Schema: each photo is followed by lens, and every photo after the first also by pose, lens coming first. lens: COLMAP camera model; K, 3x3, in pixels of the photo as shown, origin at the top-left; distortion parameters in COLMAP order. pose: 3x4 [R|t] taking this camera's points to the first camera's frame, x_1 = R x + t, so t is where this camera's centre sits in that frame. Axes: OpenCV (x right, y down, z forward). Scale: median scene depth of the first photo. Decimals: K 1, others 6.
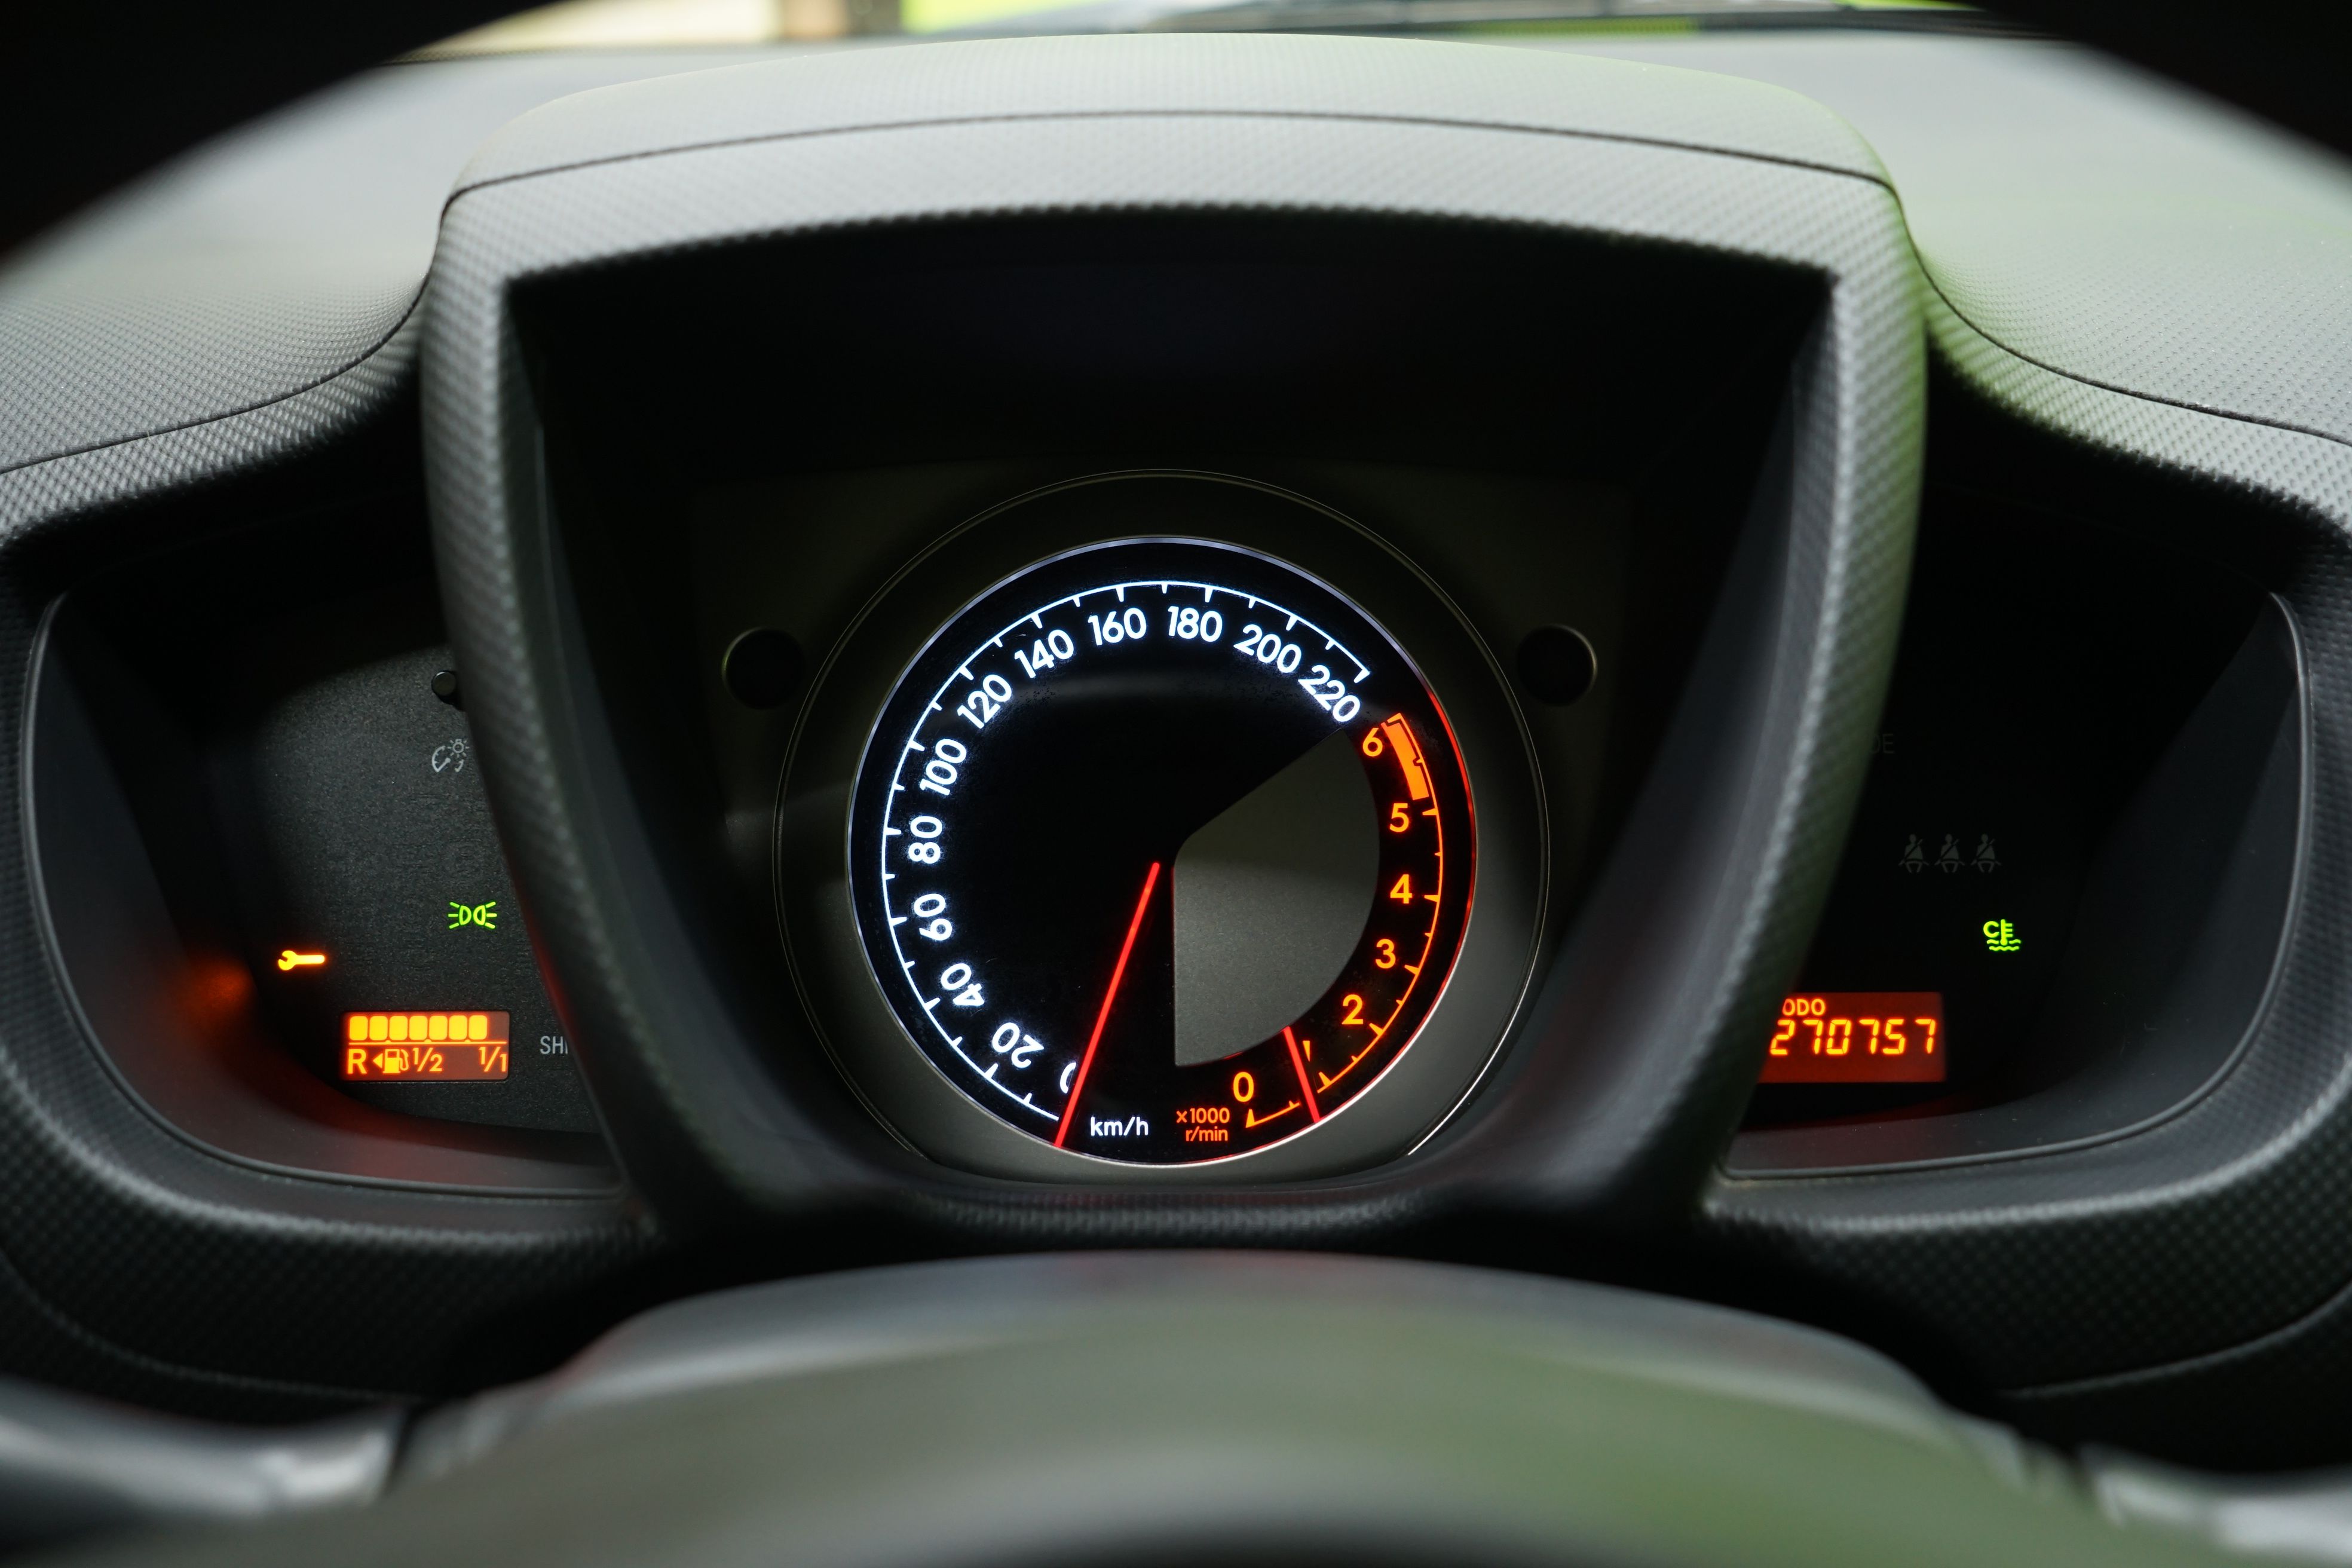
lens RADIAL K [[2150.3, 0, 1176.0], [0, 2150.3, 784.0], [0, 0, 1]] dist [-0.012984, -0.000573]
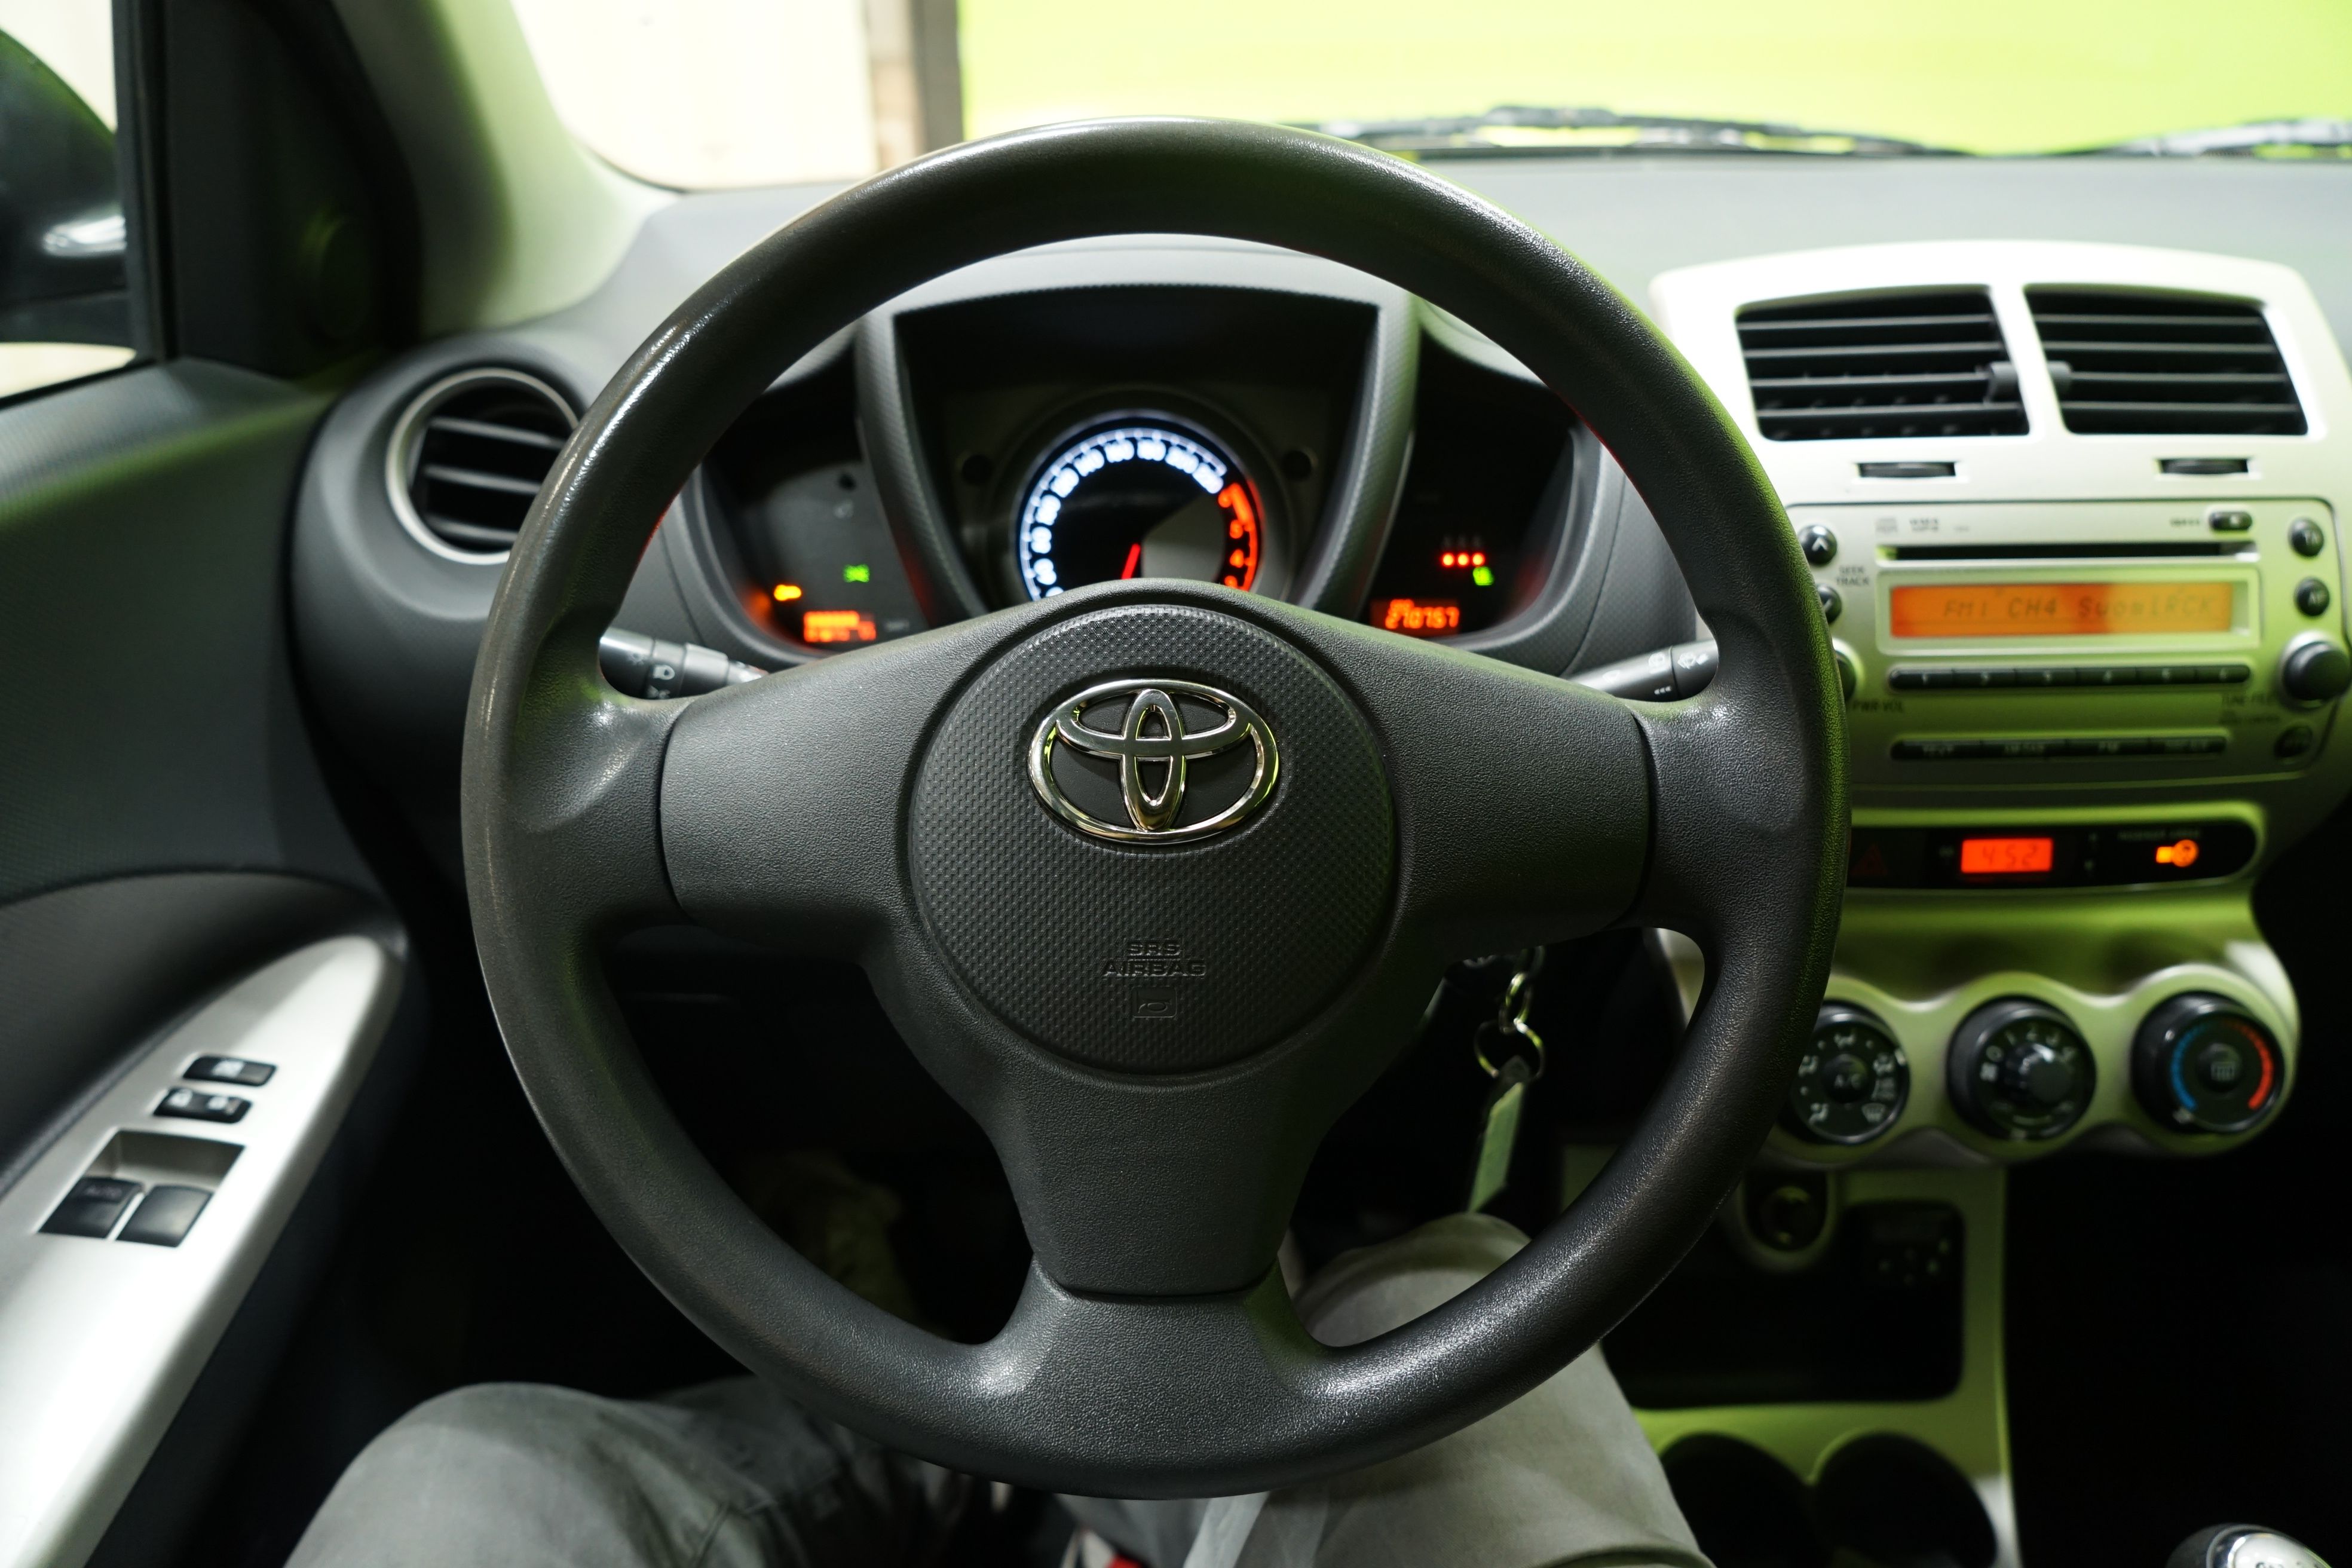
lens RADIAL K [[1562.4, 0, 1176.0], [0, 1562.4, 784.0], [0, 0, 1]] dist [0.002688, 0.002596]
pose [[0.999874, -0.012571, 0.009644, 0.015277], [0.011566, 0.995120, 0.097993, 0.126663], [-0.010828, -0.097869, 0.995140, -0.778260]]
